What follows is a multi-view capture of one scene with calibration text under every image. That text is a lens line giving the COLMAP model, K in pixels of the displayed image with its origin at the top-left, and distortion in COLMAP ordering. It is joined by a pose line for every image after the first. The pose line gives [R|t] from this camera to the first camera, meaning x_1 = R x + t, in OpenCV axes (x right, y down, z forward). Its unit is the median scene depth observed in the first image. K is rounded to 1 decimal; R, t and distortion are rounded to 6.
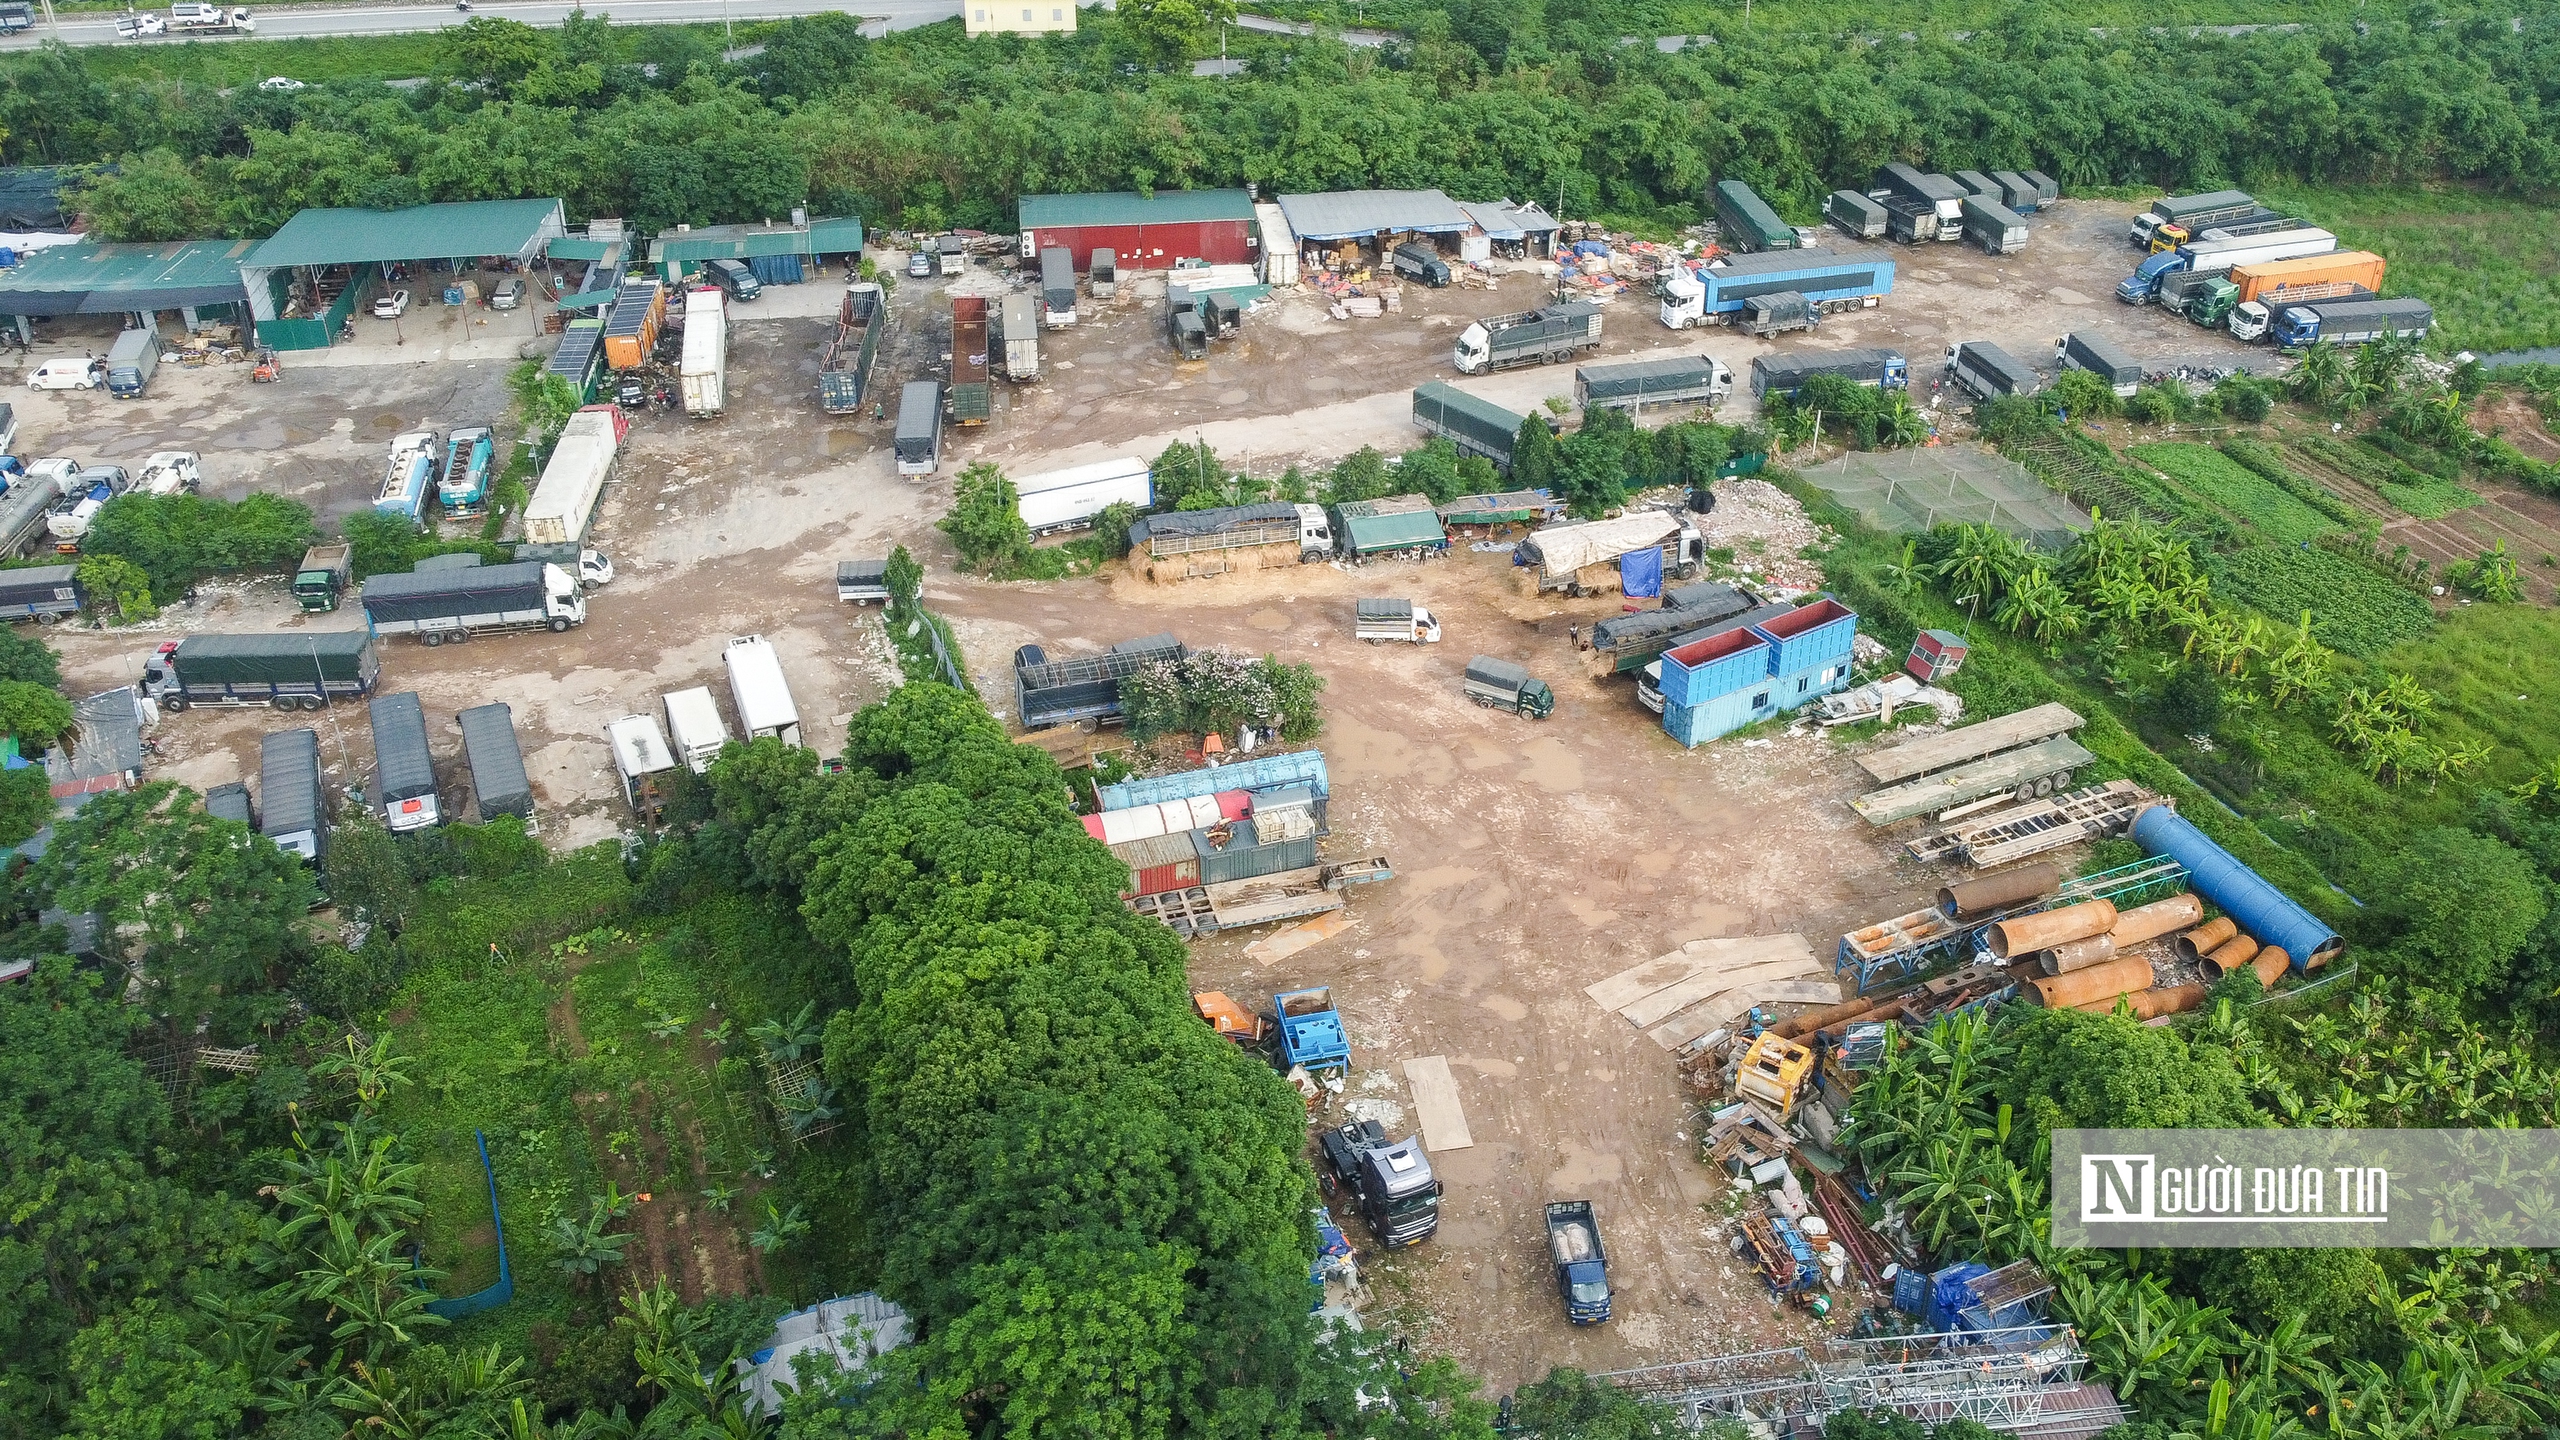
lens RADIAL K [[2157.1, 0, 1382.5], [0, 2157.1, 713.3], [0, 0, 1]] dist [-0.012496, 0.010267]
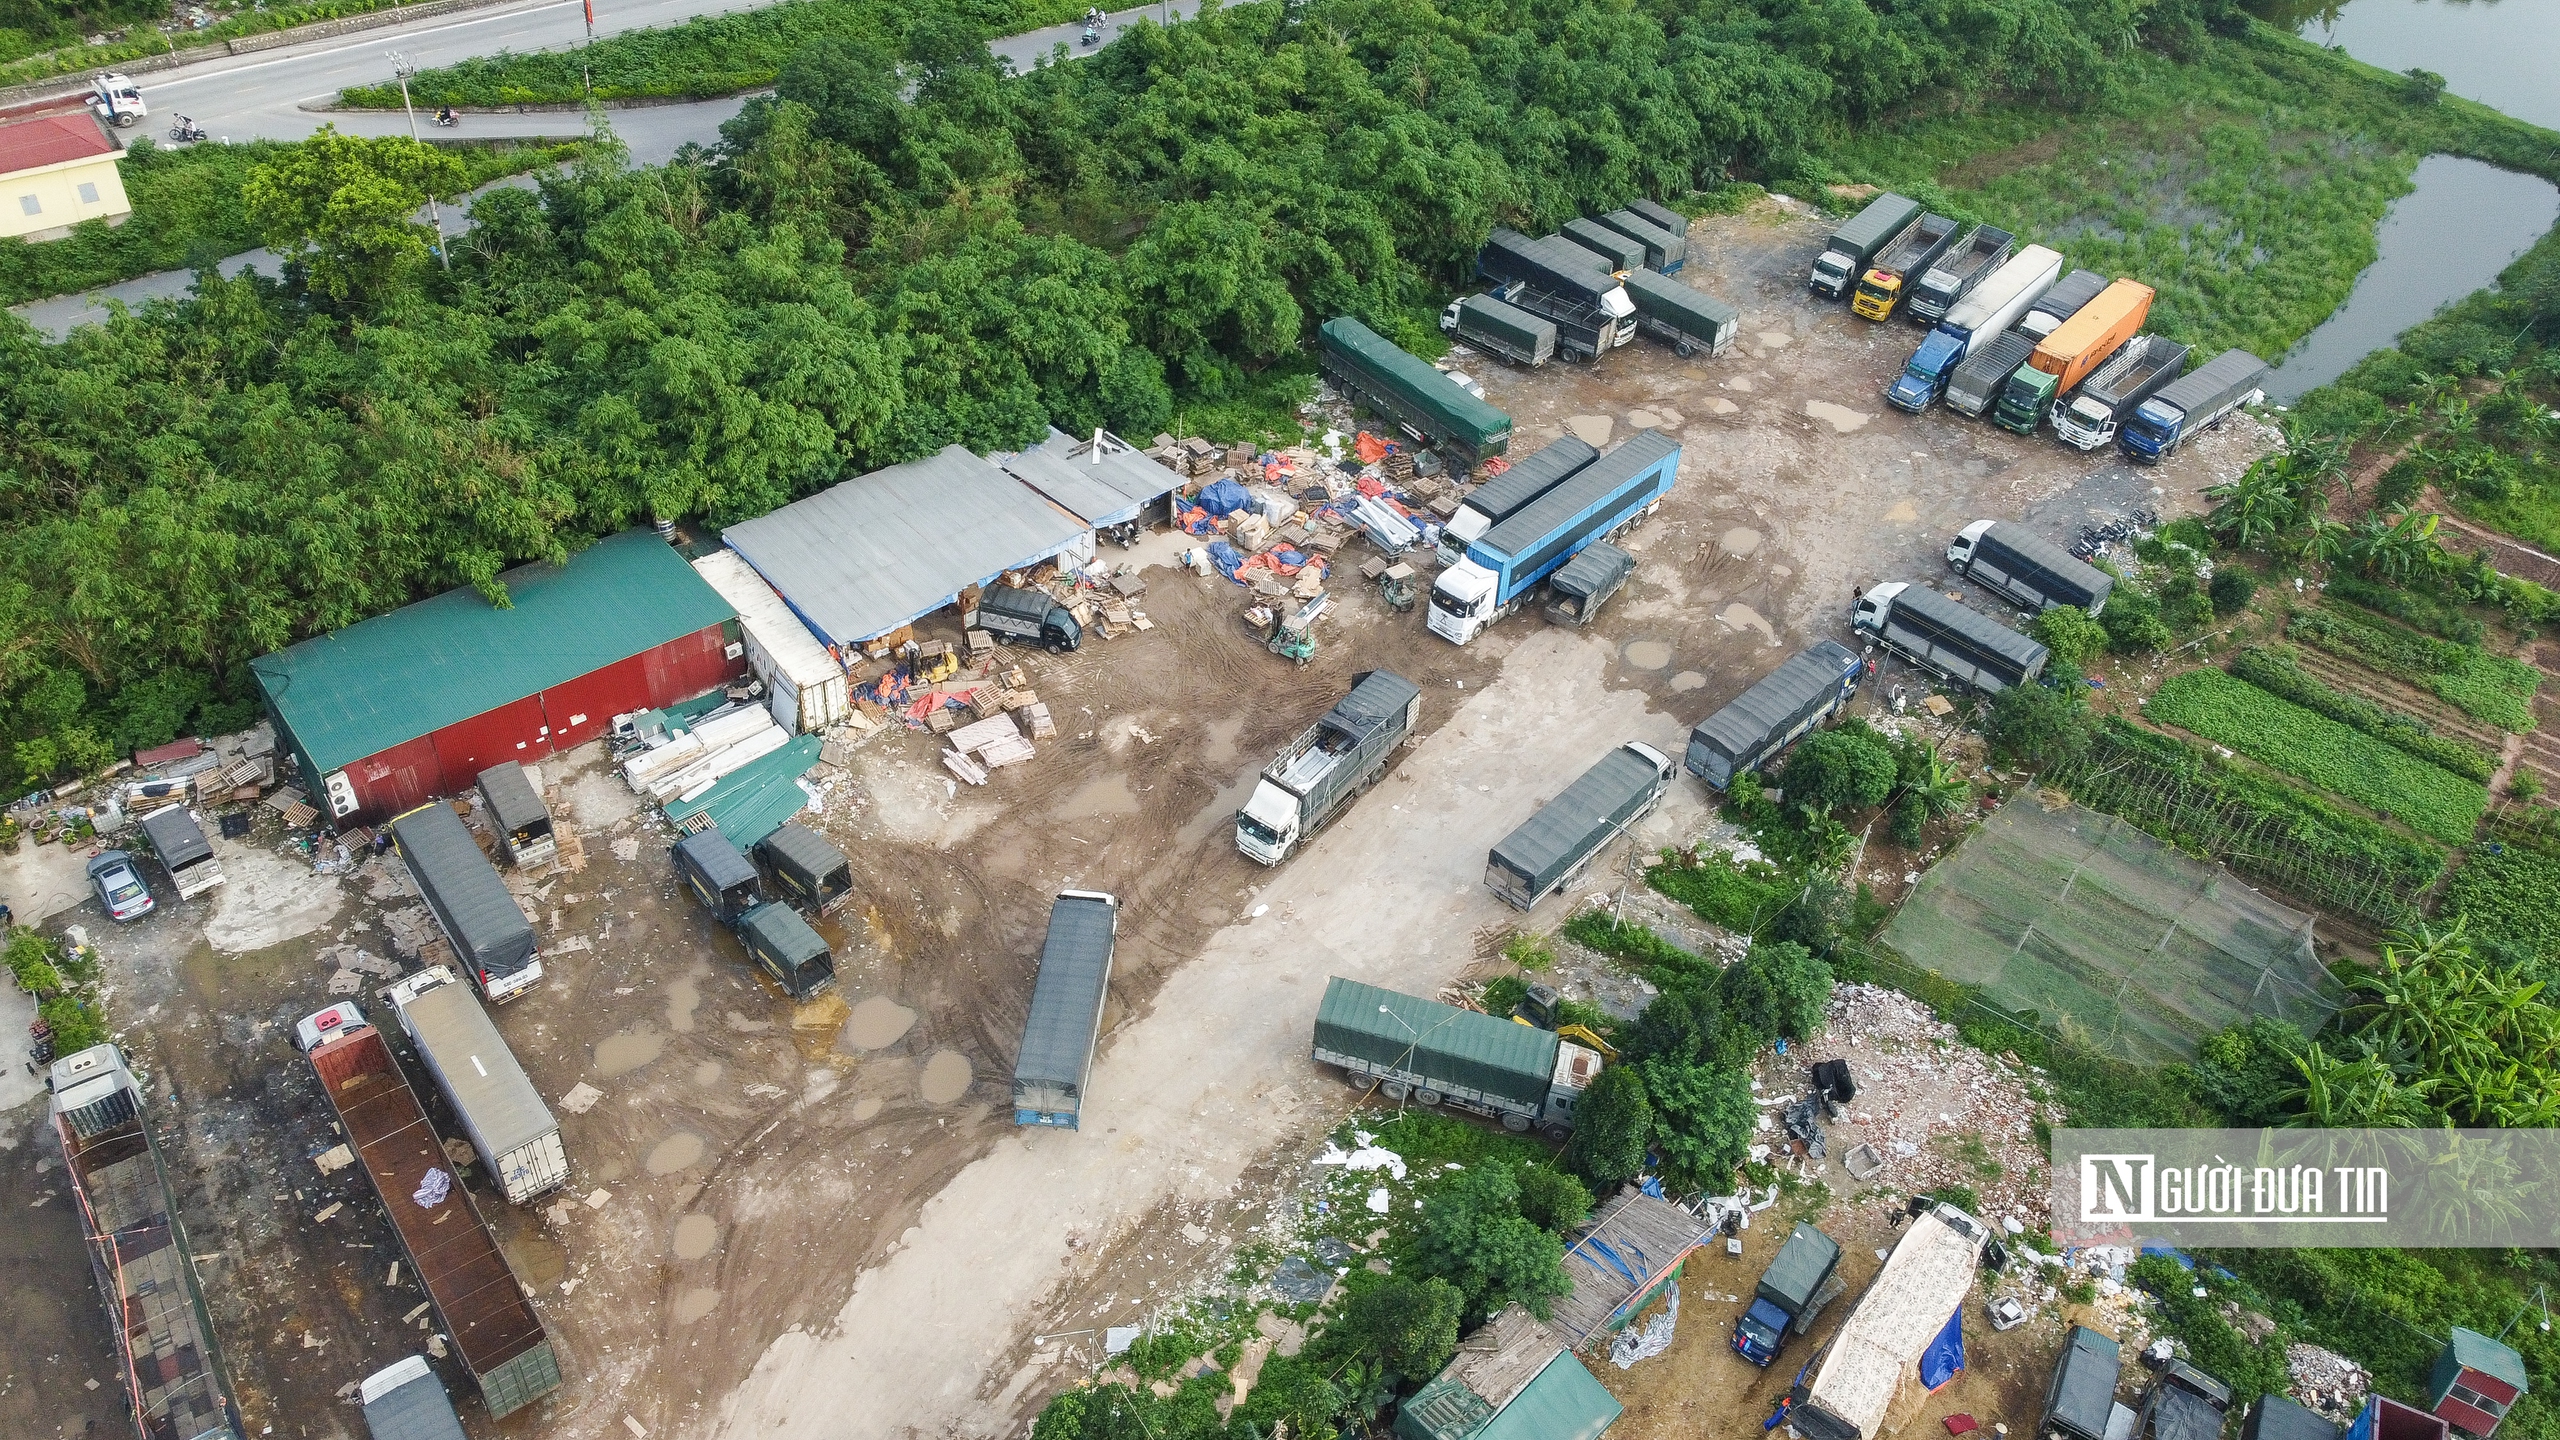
lens RADIAL K [[1932.8, 0, 1270.5], [0, 1932.8, 729.1], [0, 0, 1]] dist [-0.004637, 0.010688]
pose [[0.874029, -0.295229, 0.385893, -0.136570], [0.222074, 0.949148, 0.223163, -0.273605], [-0.432154, -0.109354, 0.895145, 0.458678]]
